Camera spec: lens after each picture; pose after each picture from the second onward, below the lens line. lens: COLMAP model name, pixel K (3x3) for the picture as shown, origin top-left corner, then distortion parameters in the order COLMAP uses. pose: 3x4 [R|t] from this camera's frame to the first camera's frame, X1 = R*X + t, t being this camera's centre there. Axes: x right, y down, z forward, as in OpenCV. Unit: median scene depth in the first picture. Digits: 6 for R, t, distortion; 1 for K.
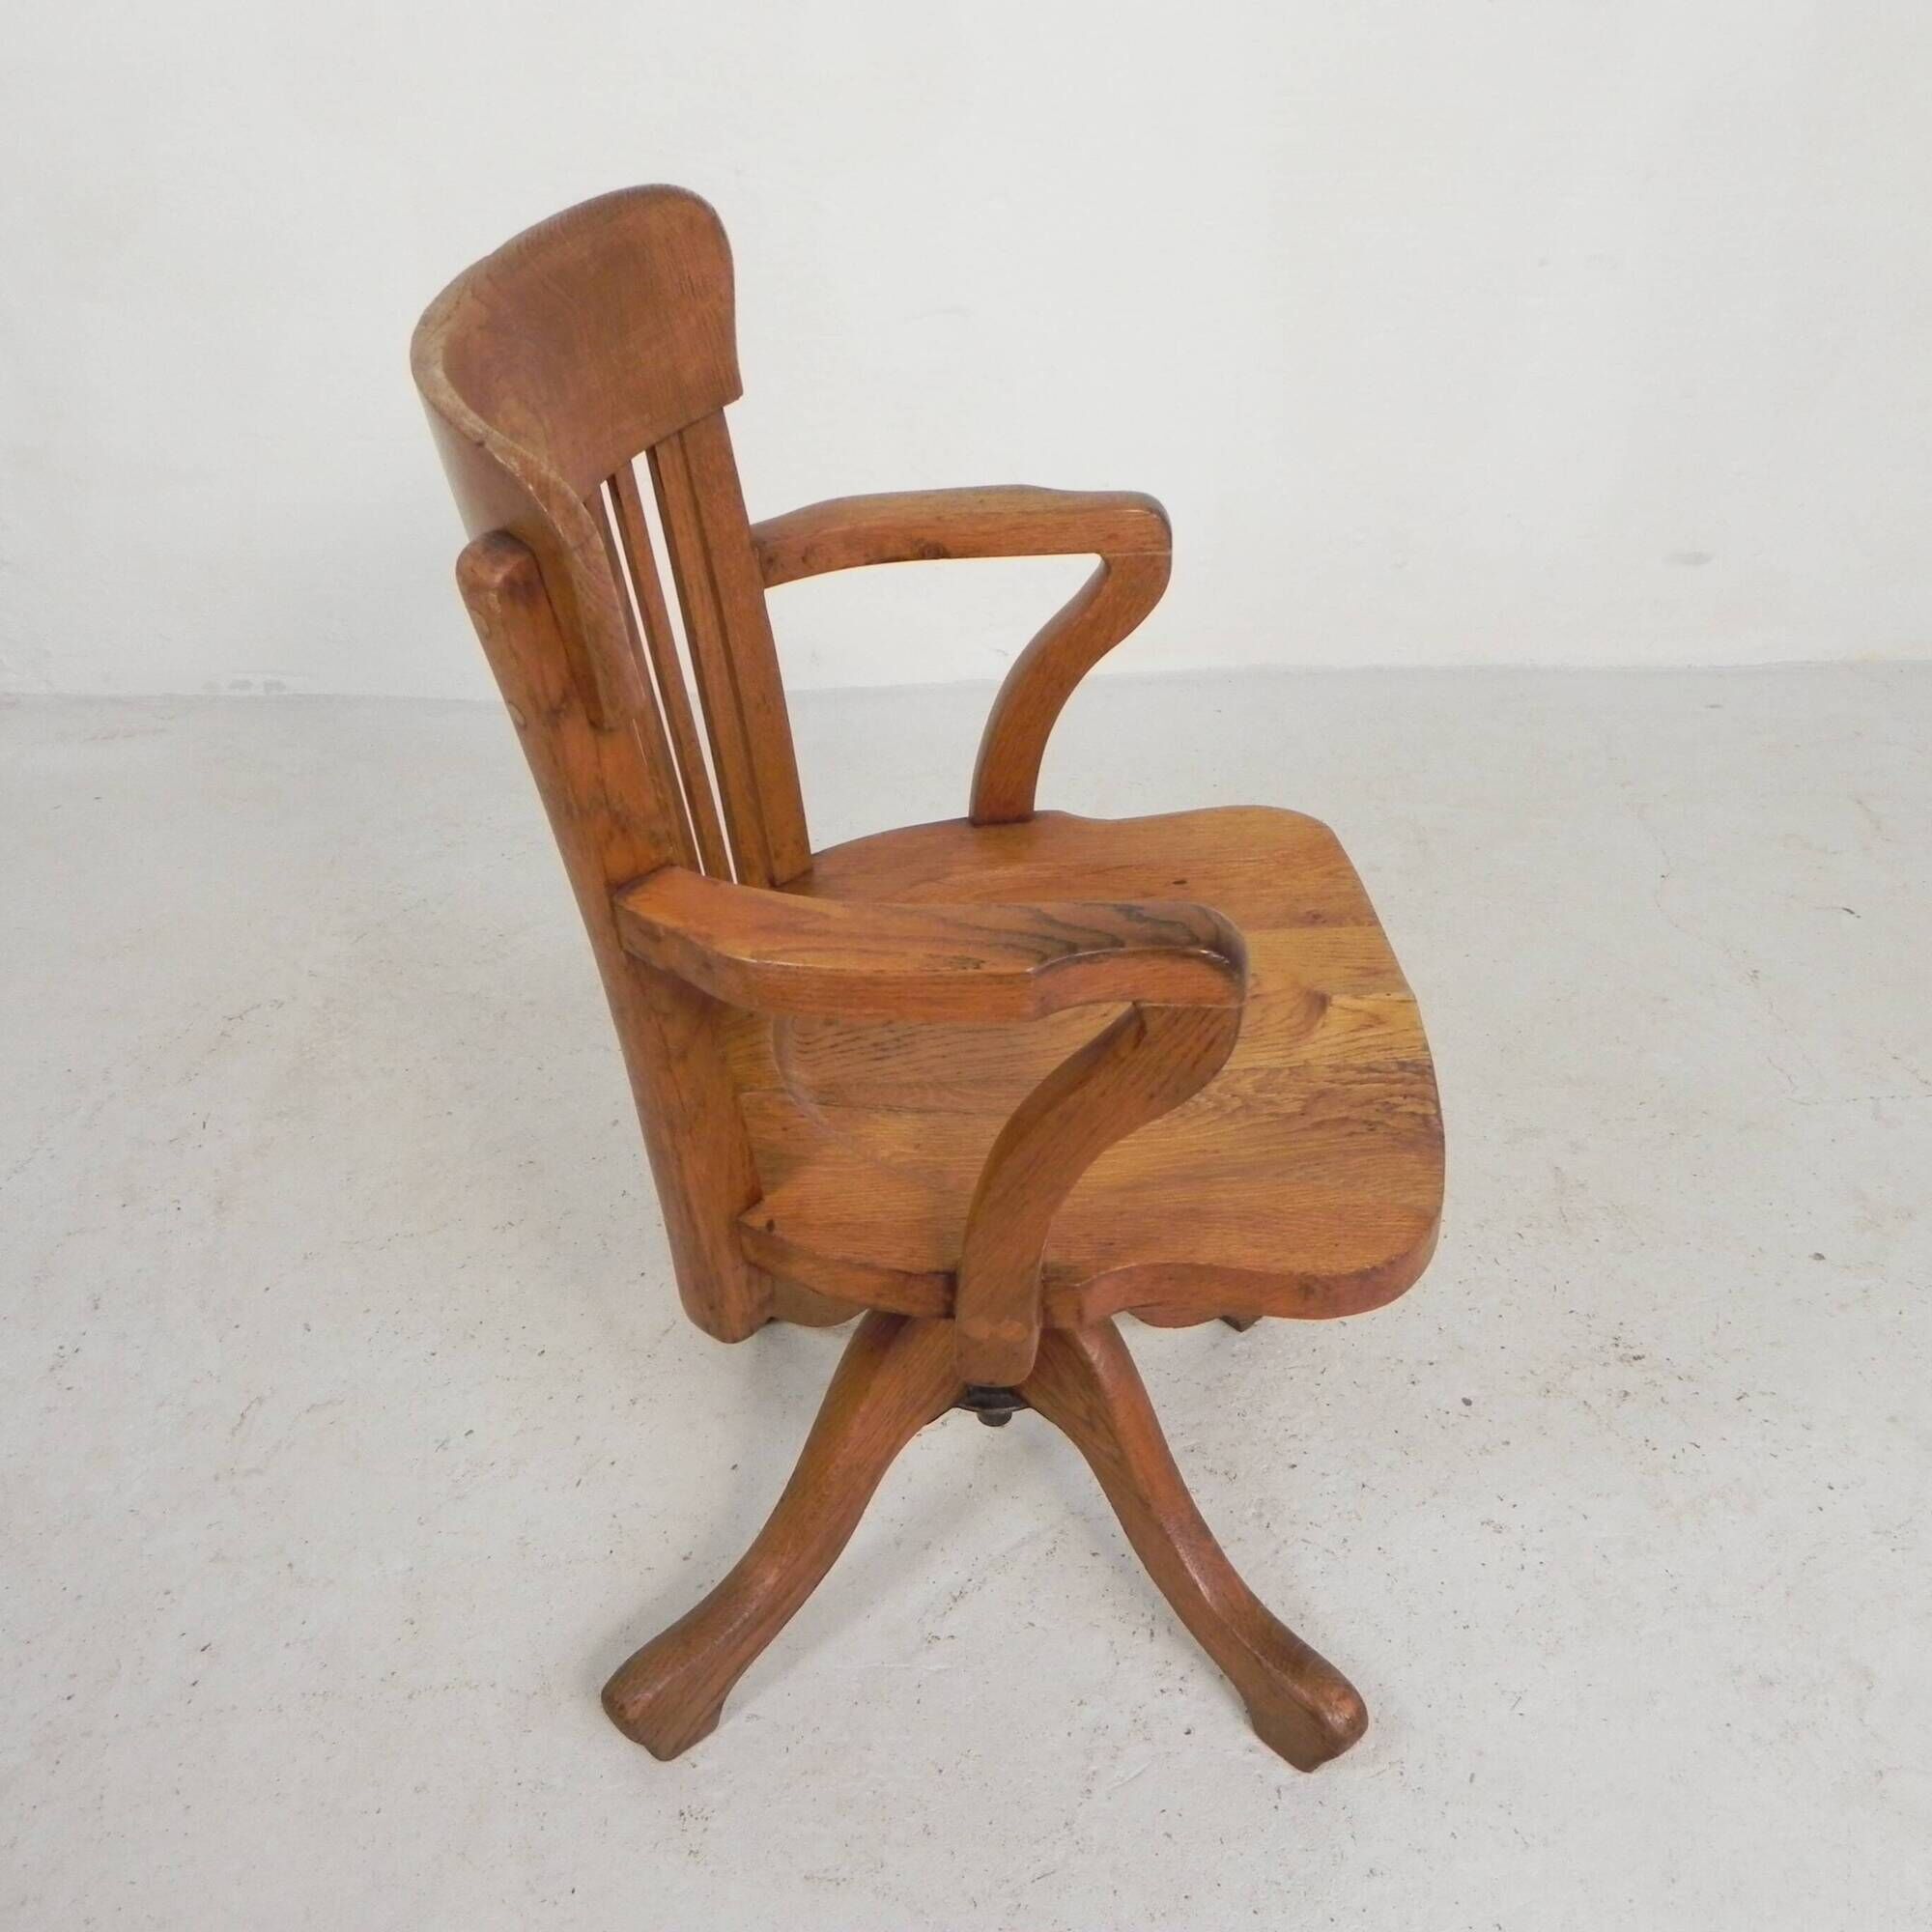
lens RADIAL K [[1942.5, 0, 965.3], [0, 1942.5, 958.3], [0, 0, 1]] dist [-0.015181, 0.000000]
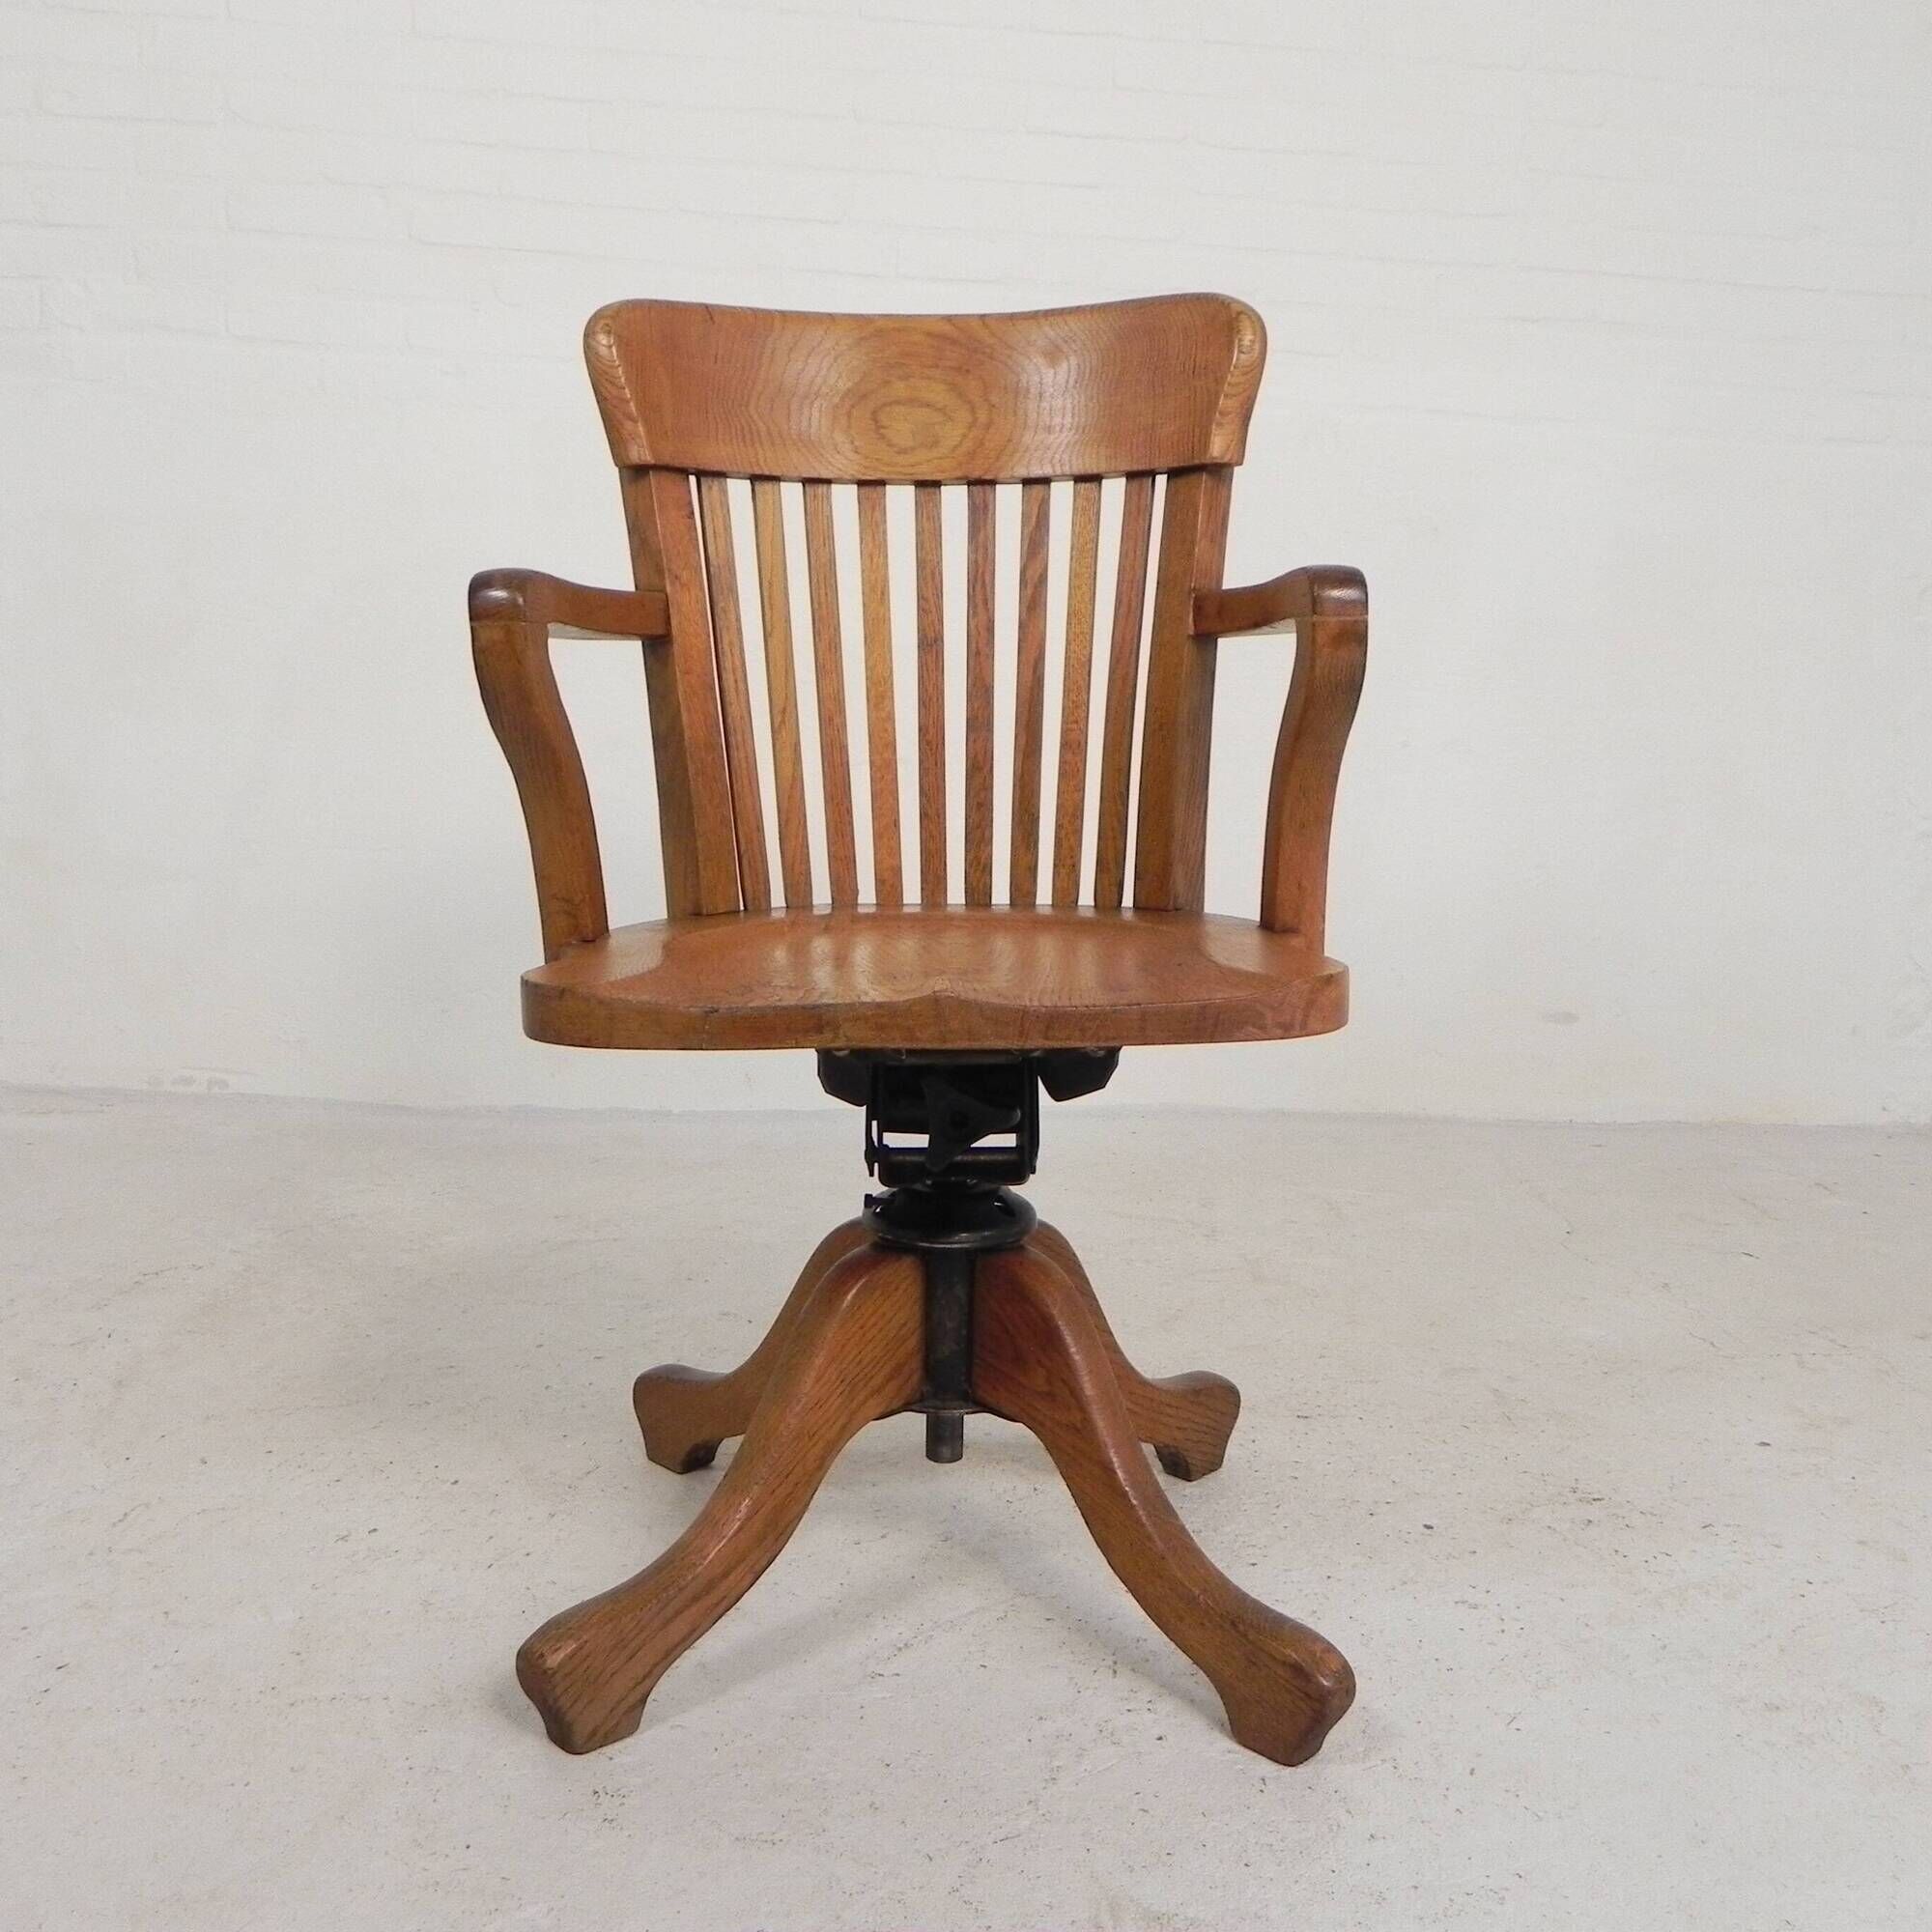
lens RADIAL K [[1942.5, 0, 966.3], [0, 1942.5, 963.6], [0, 0, 1]] dist [-0.015181, 0.000000]
pose [[0.997897, 0.036670, 0.053451, -0.034884], [-0.011582, 0.912198, -0.409585, 0.410755], [-0.063777, 0.408105, 0.910705, 0.027823]]
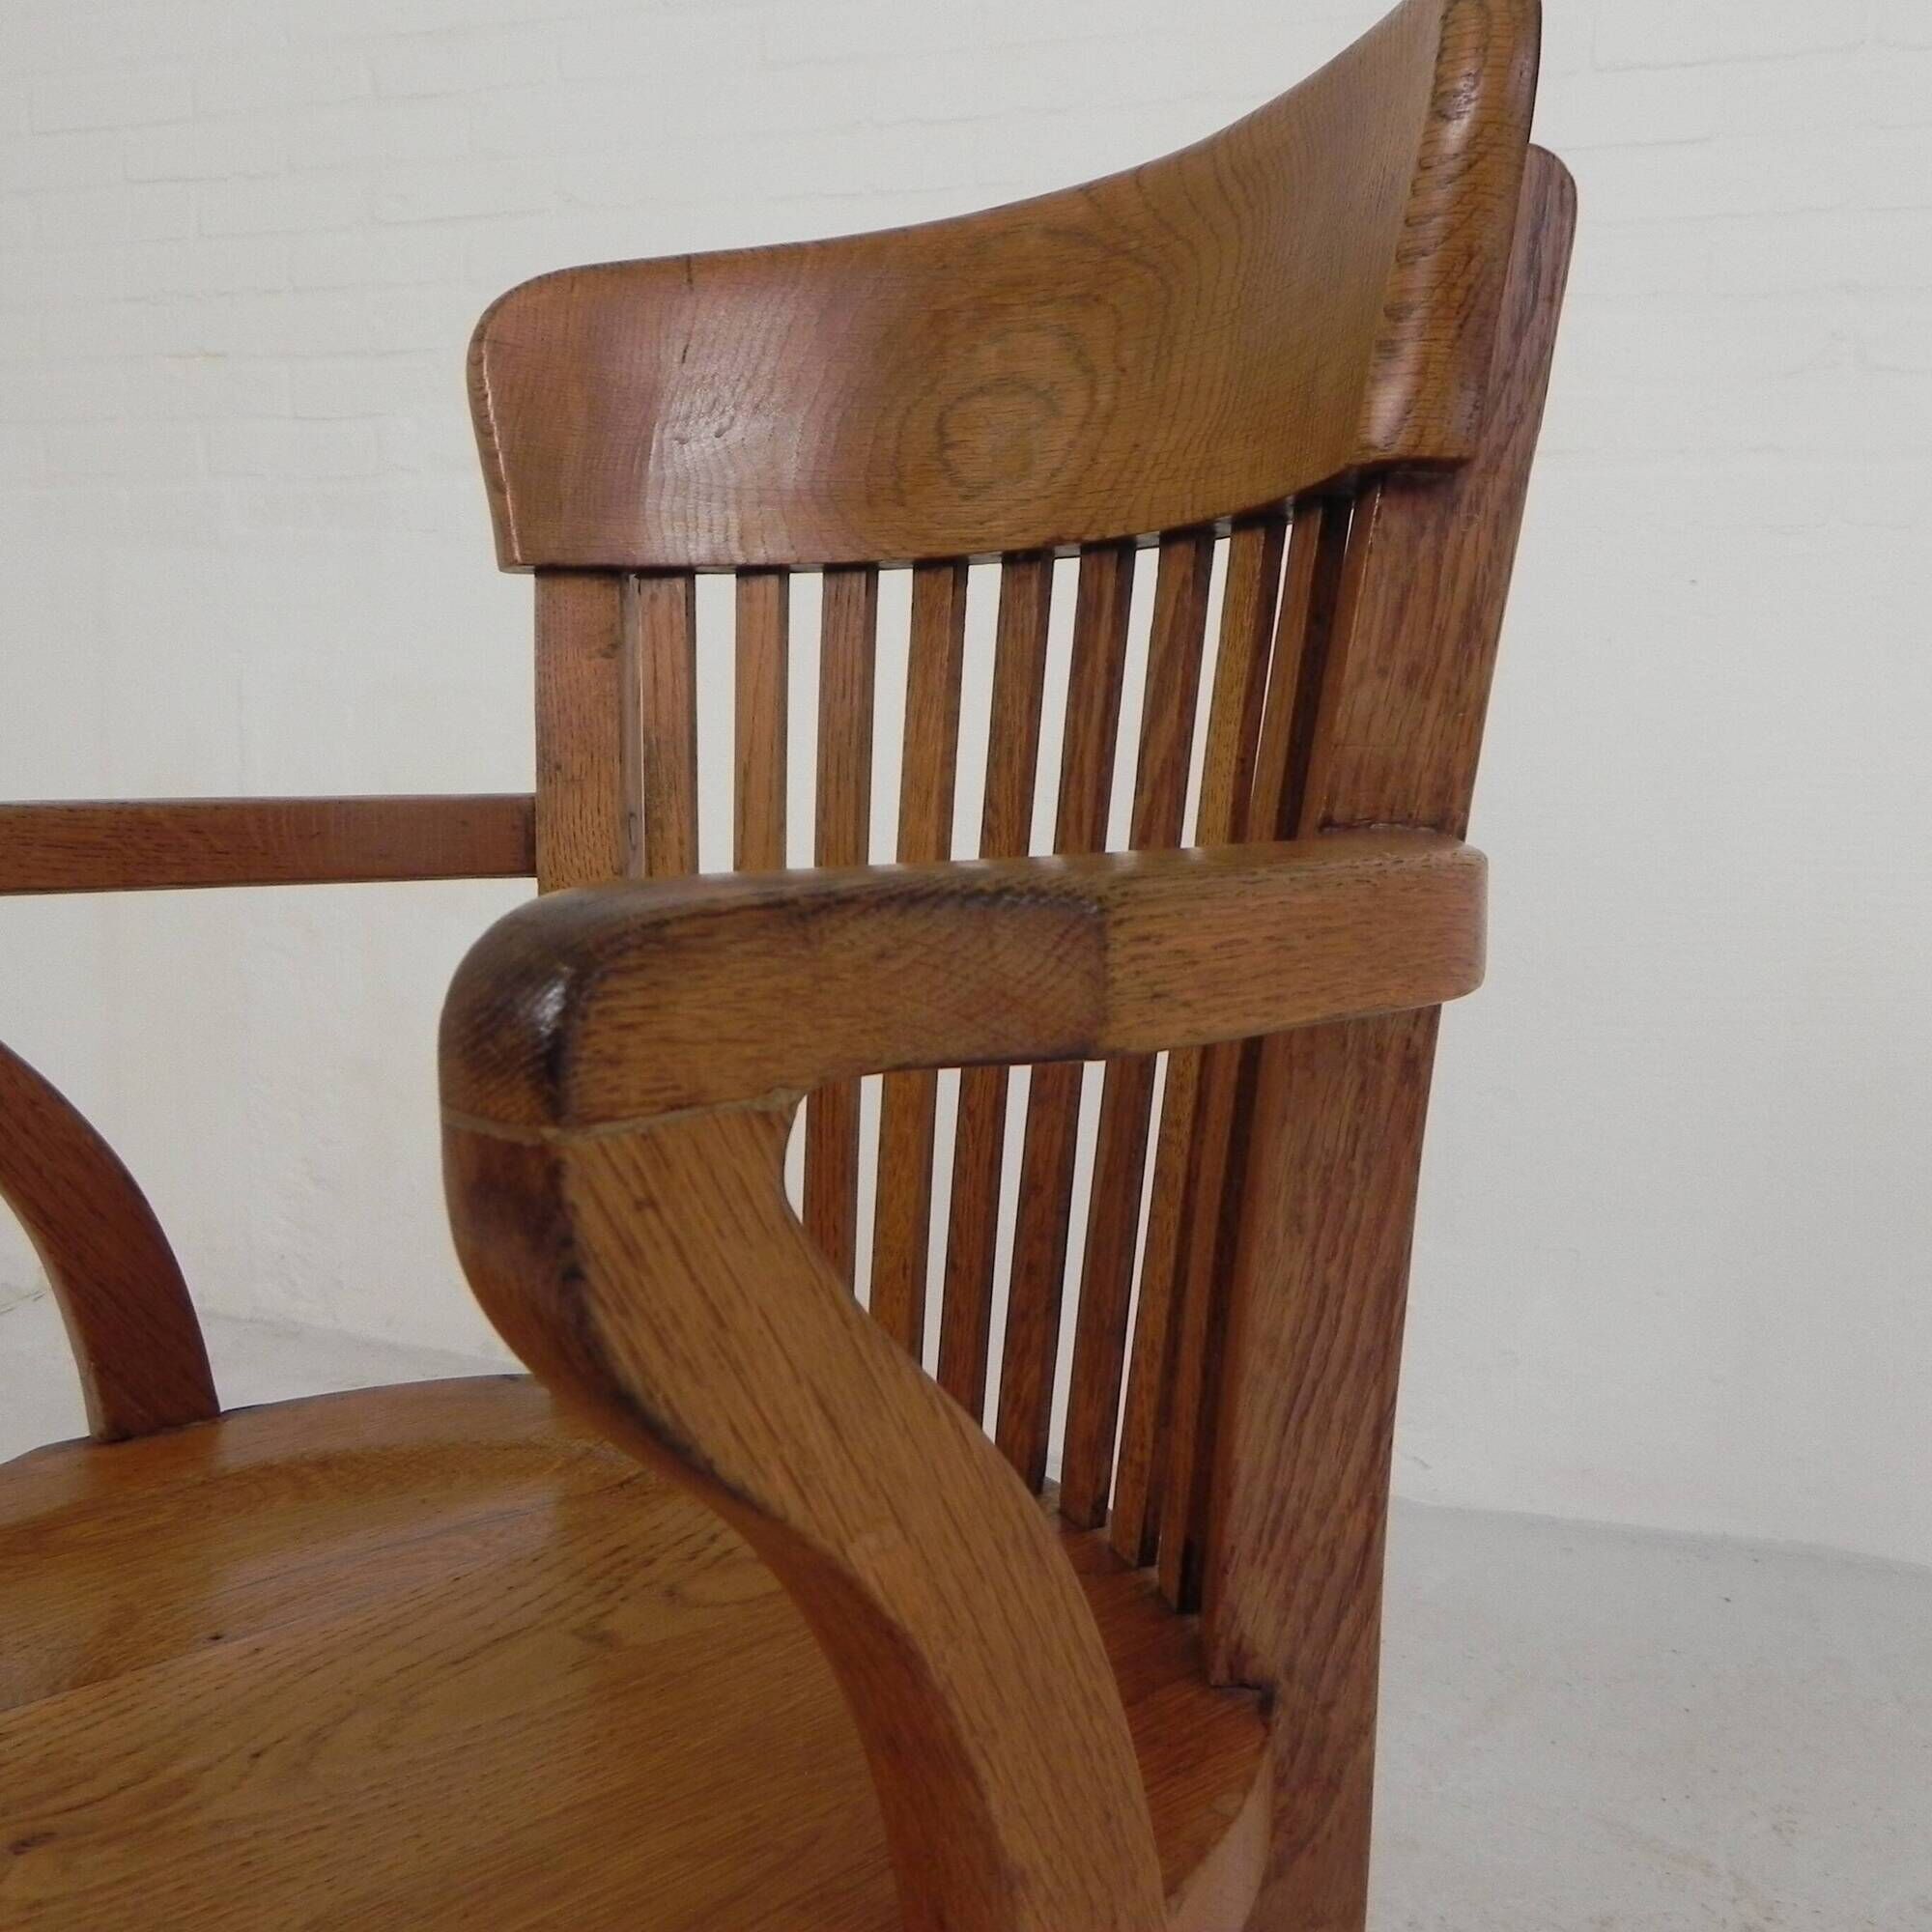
lens RADIAL K [[1942.5, 0, 977.2], [0, 1942.5, 956.8], [0, 0, 1]] dist [-0.015181, 0.000000]
pose [[0.704241, 0.129761, -0.698002, 0.339003], [-0.398013, 0.886289, -0.236808, -0.052575], [0.587903, 0.444584, 0.675808, 0.594742]]
